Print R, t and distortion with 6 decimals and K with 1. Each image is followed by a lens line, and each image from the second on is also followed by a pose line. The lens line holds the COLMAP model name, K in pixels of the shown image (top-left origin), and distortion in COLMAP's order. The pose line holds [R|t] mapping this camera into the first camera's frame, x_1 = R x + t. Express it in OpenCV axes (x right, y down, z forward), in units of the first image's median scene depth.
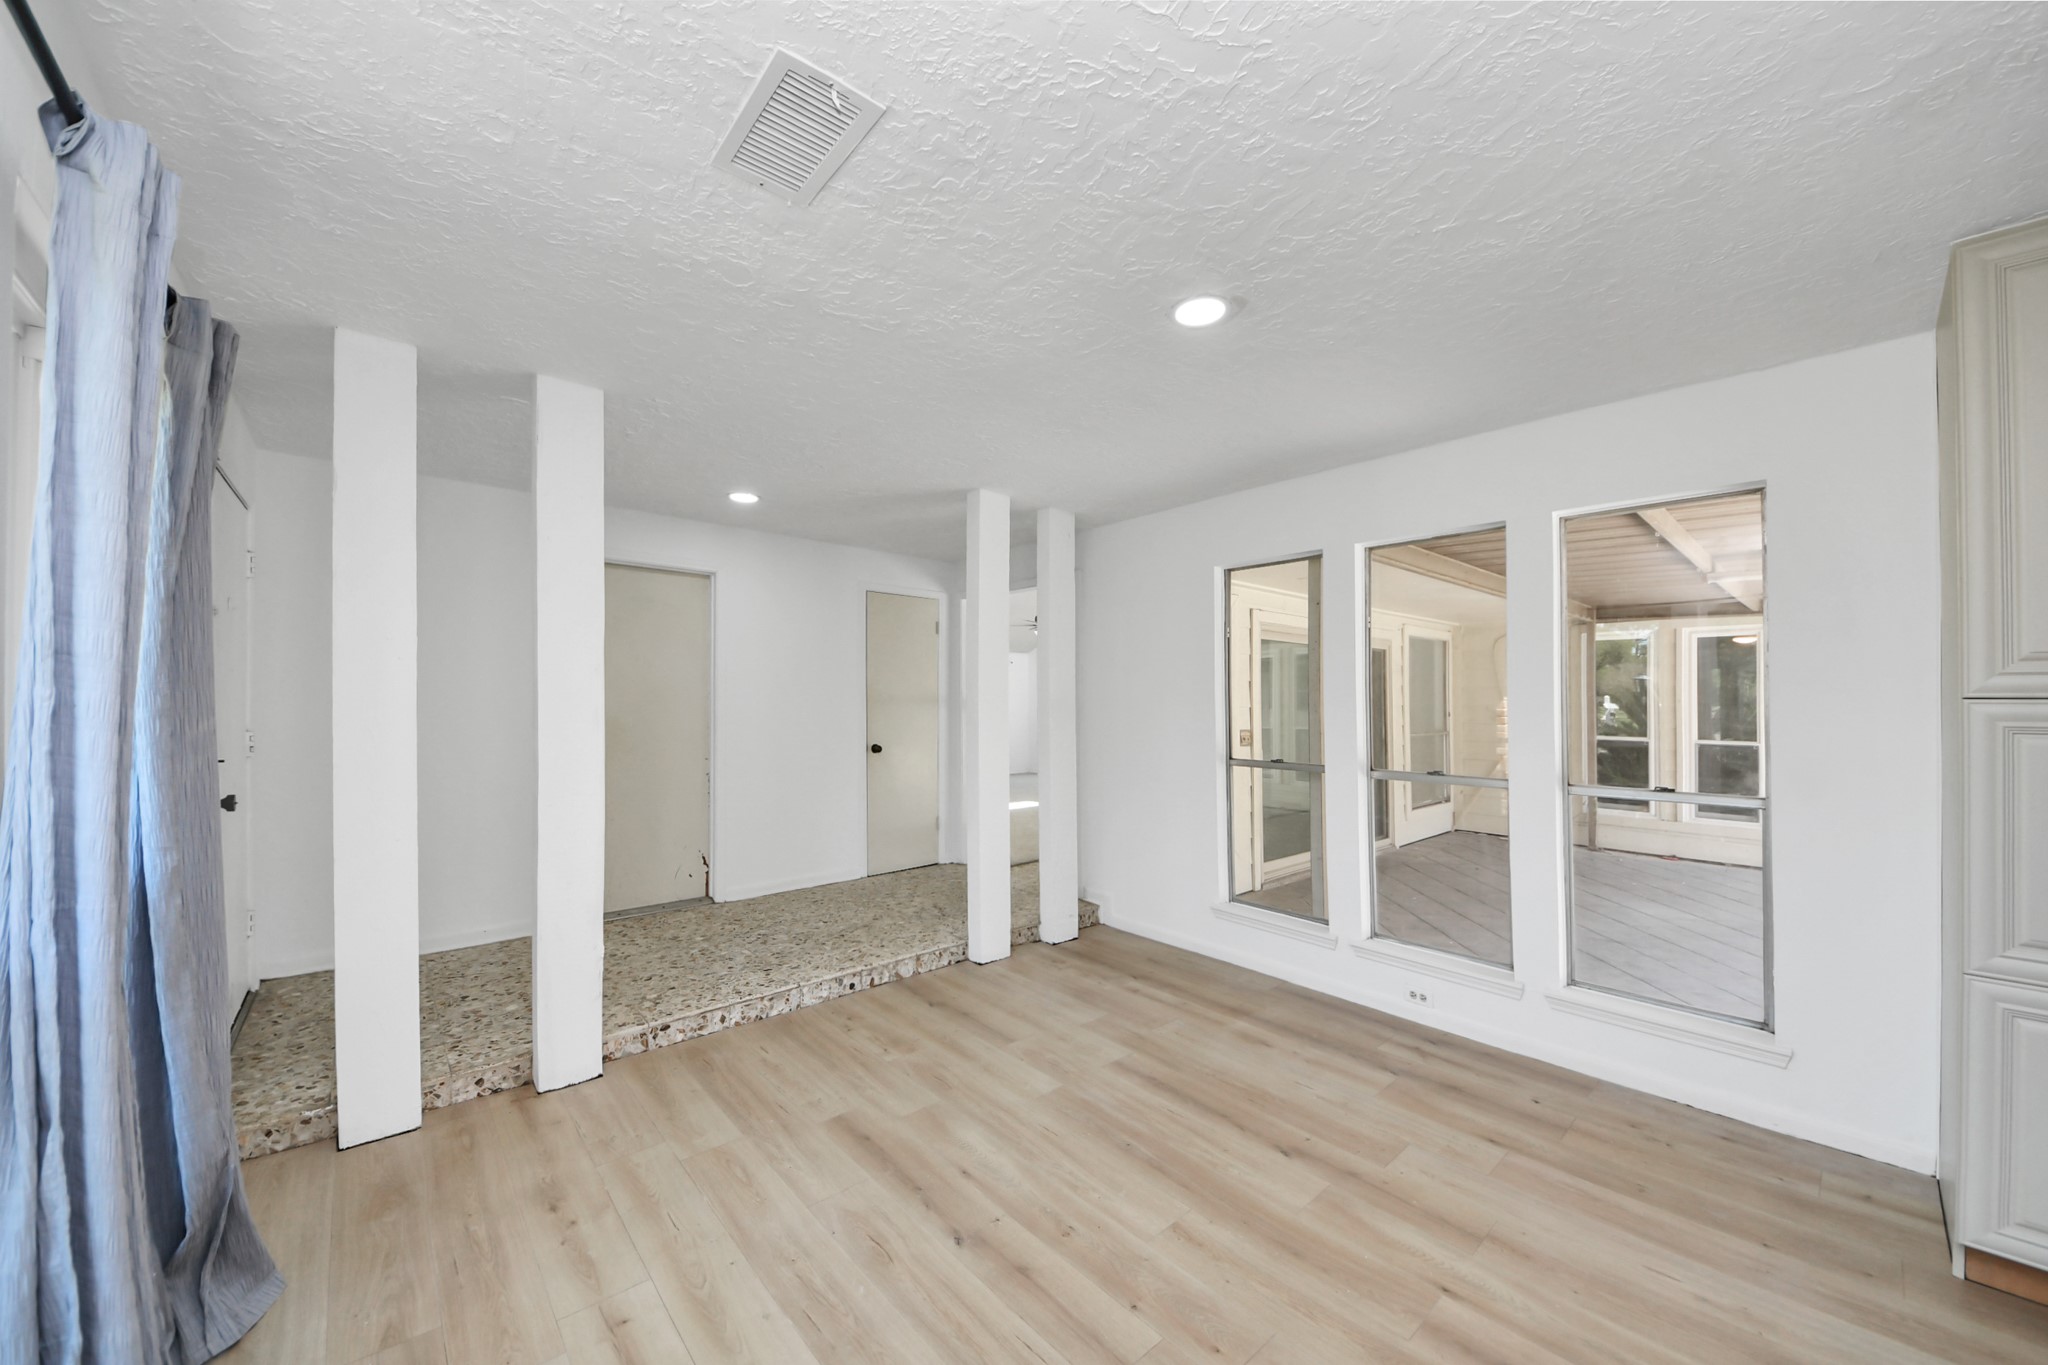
lens RADIAL K [[740.1, 0, 1026.0], [0, 740.1, 698.2], [0, 0, 1]] dist [0.036485, -0.000076]
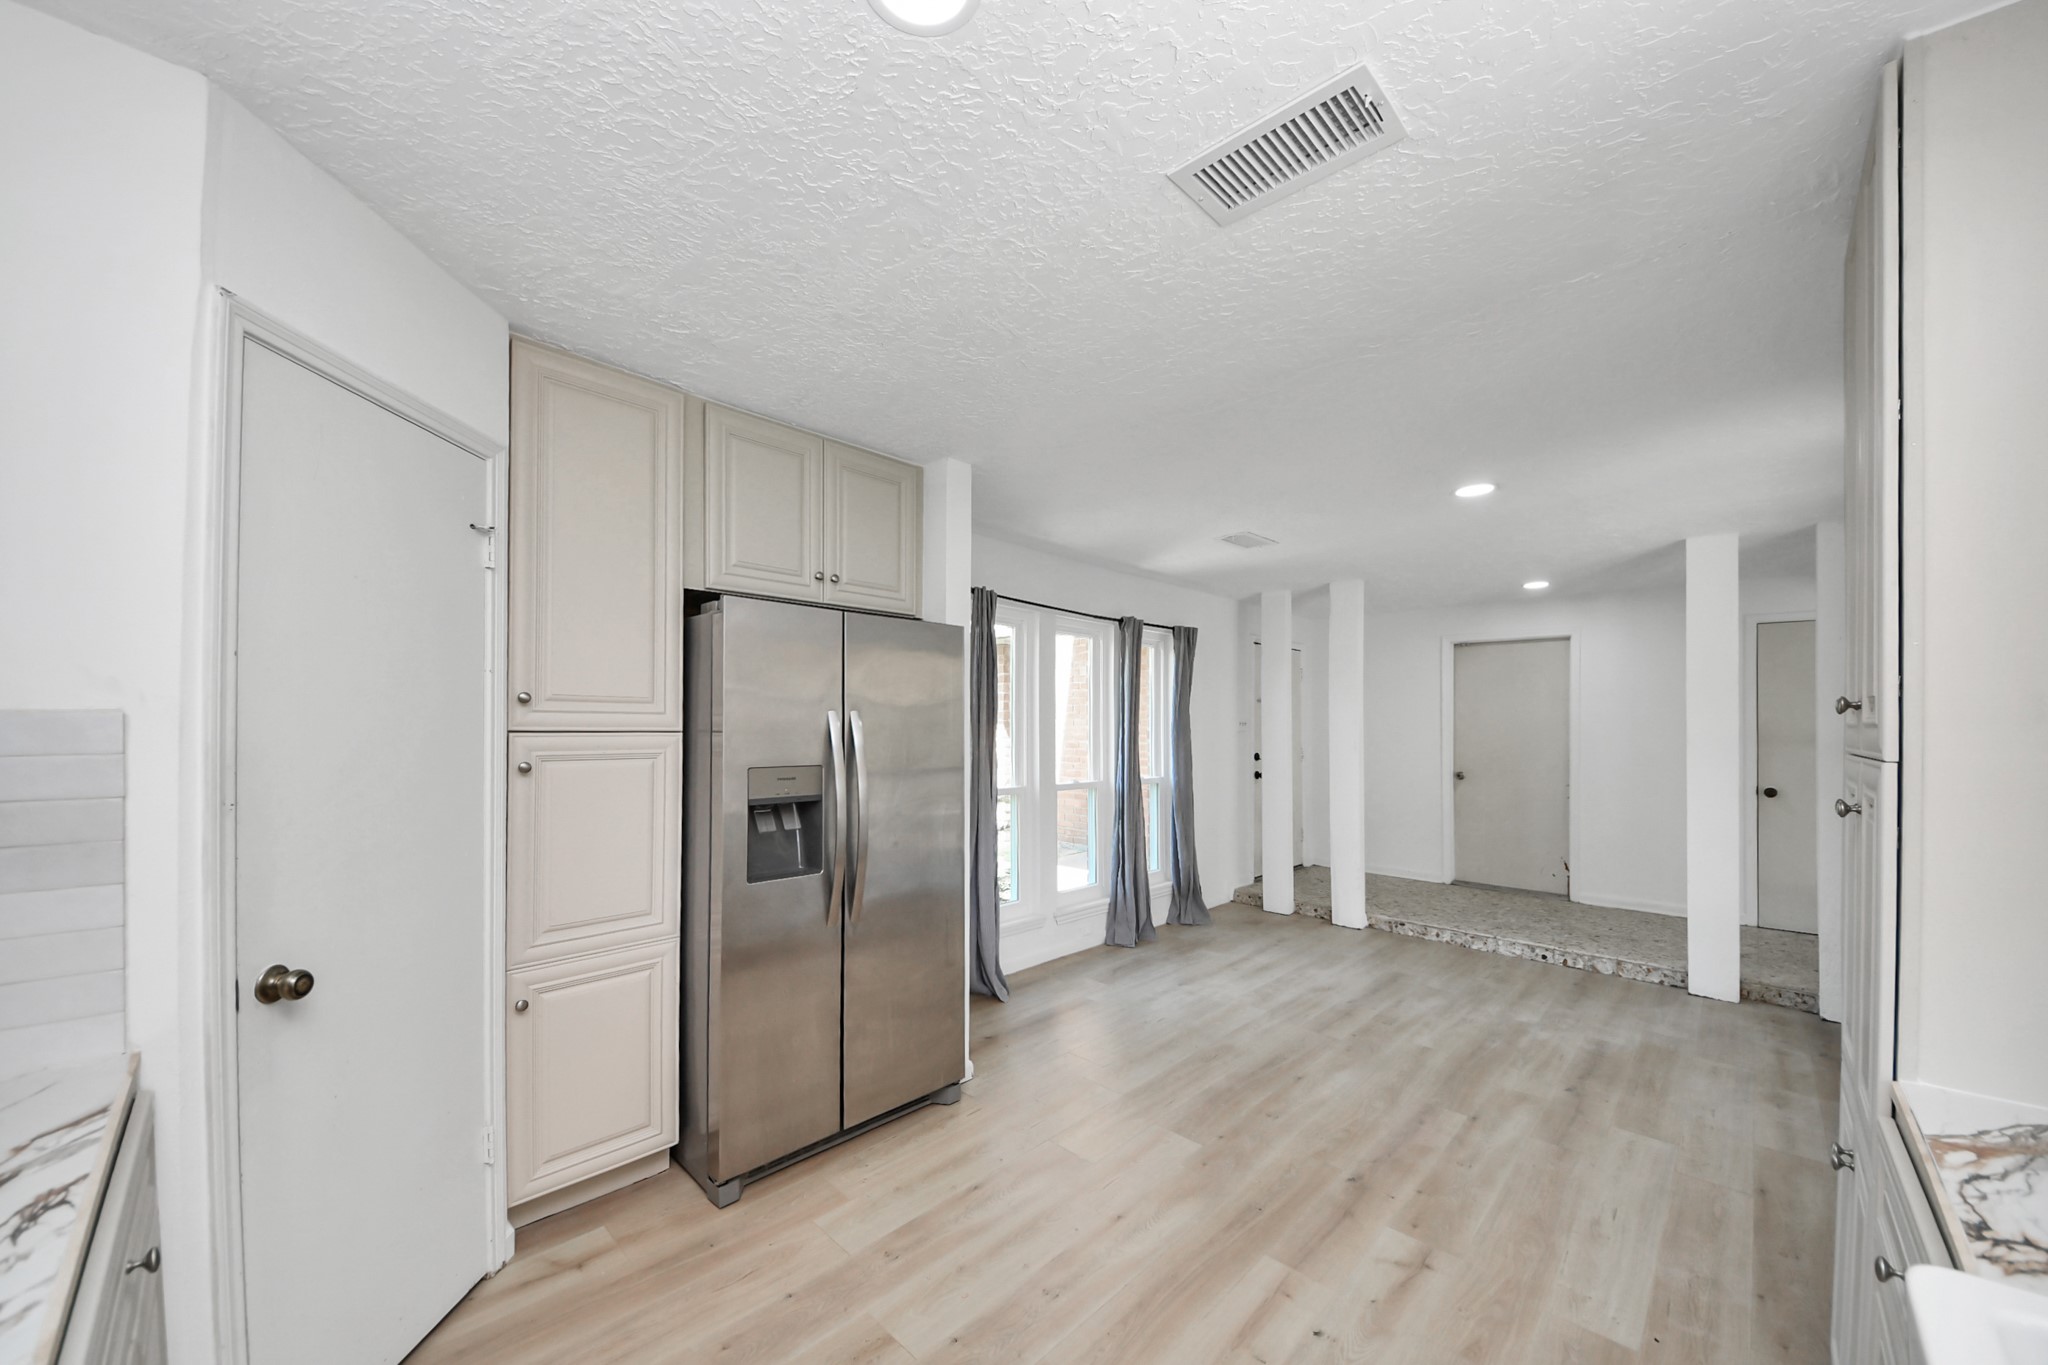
lens RADIAL K [[759.3, 0, 1021.7], [0, 759.3, 695.6], [0, 0, 1]] dist [0.000034, -0.000133]
pose [[0.099238, -0.041383, -0.994203, 1.027172], [-0.013959, 0.998979, -0.042975, -0.000059], [0.994966, 0.018143, 0.098559, -0.046403]]
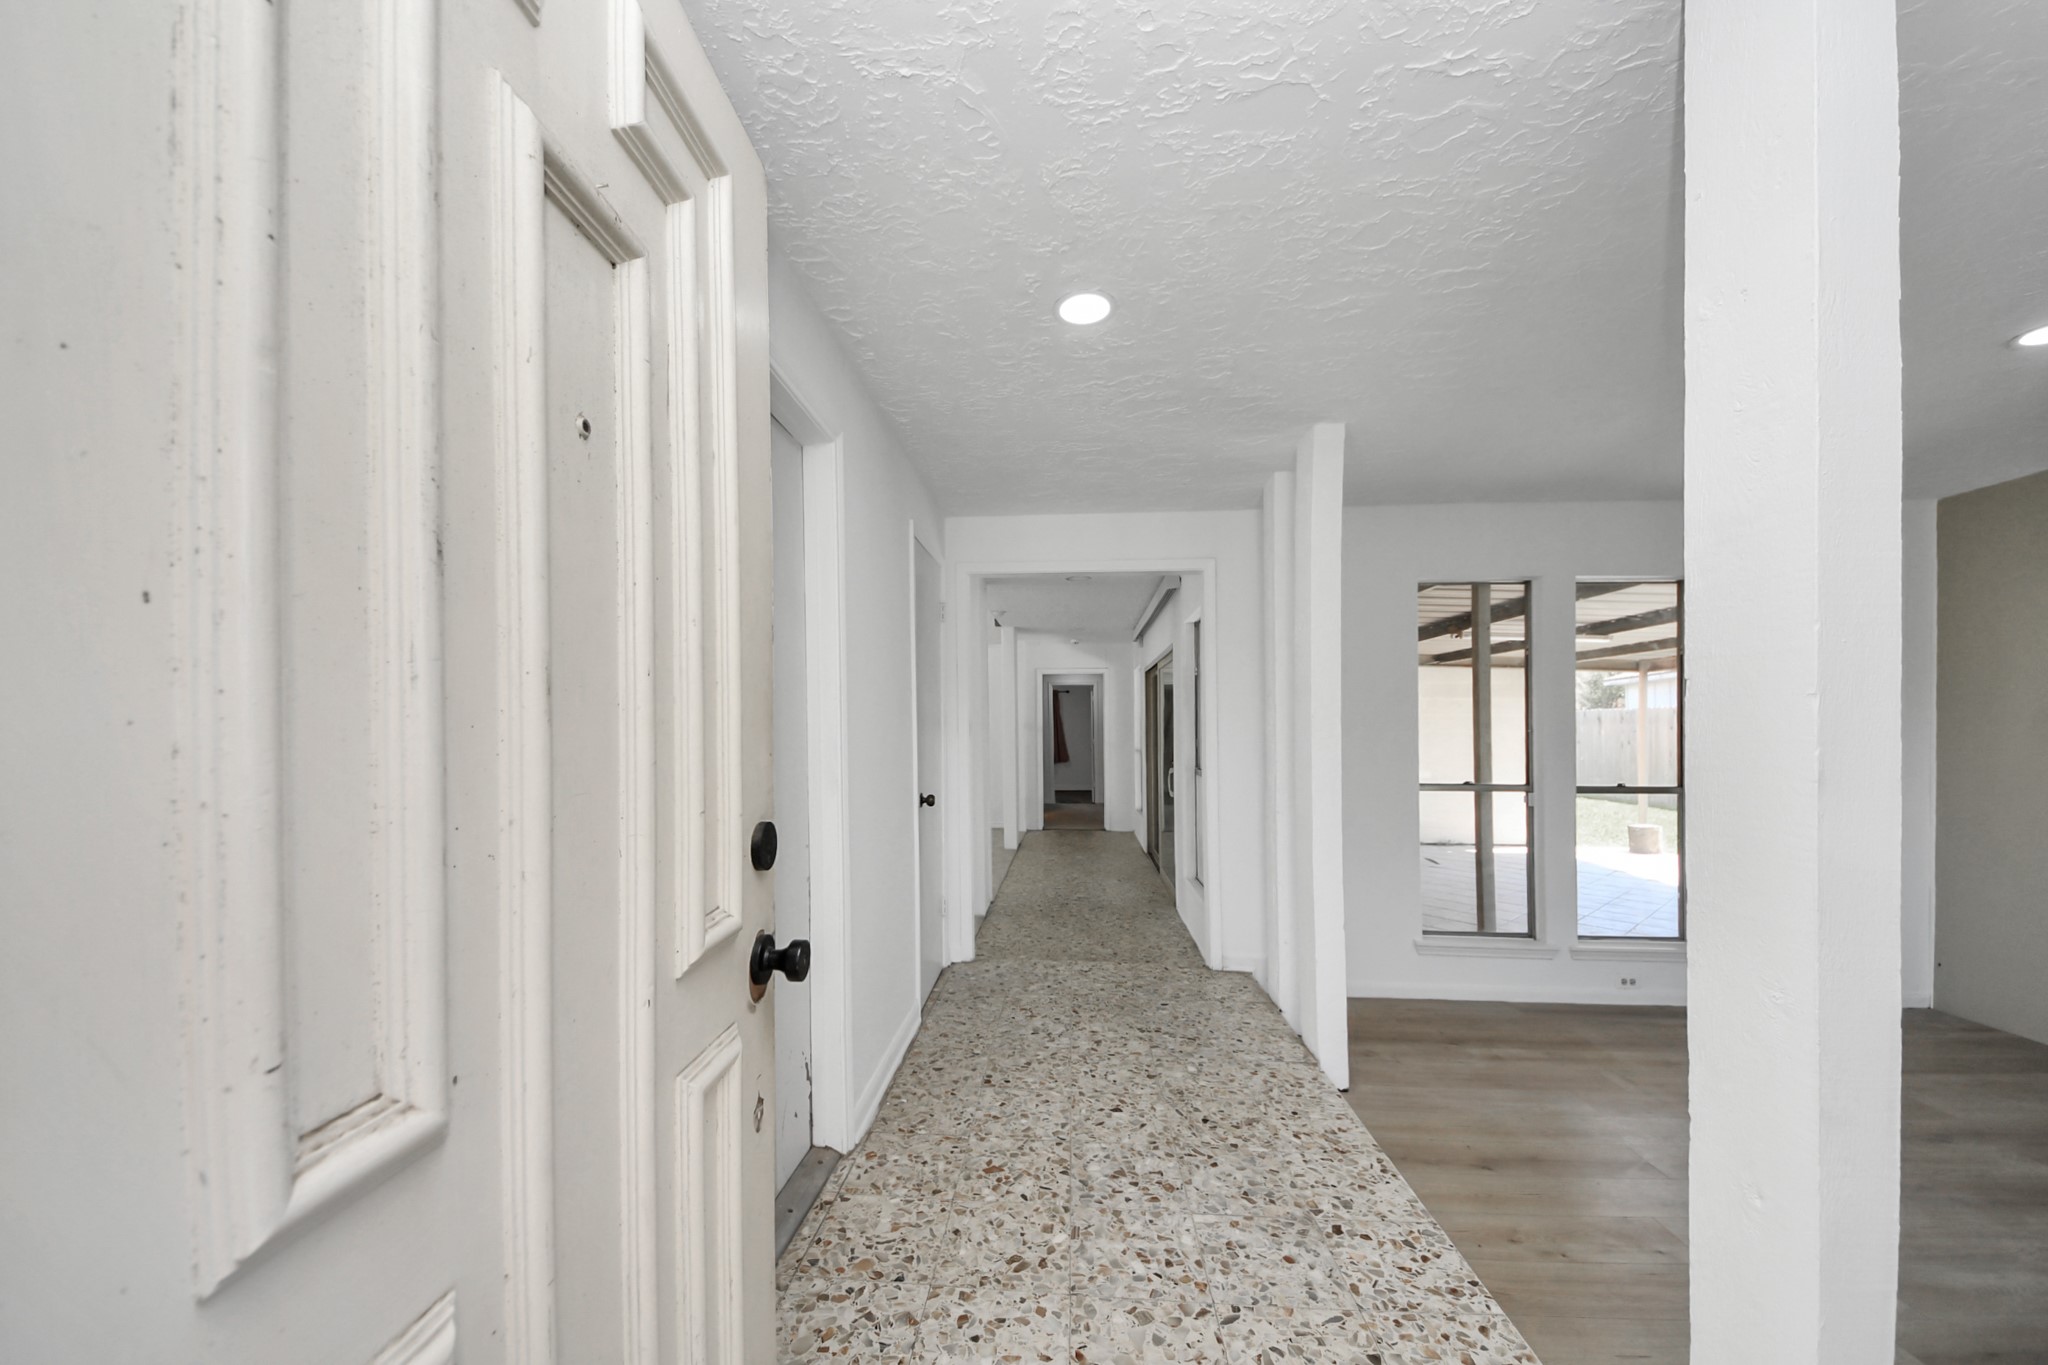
lens RADIAL K [[759.3, 0, 1021.7], [0, 759.3, 695.6], [0, 0, 1]] dist [0.000034, -0.000133]
pose [[0.712499, 0.023913, 0.701265, -0.911518], [-0.006516, 0.999602, -0.027466, -0.000657], [-0.701642, 0.015000, 0.712371, 0.780905]]
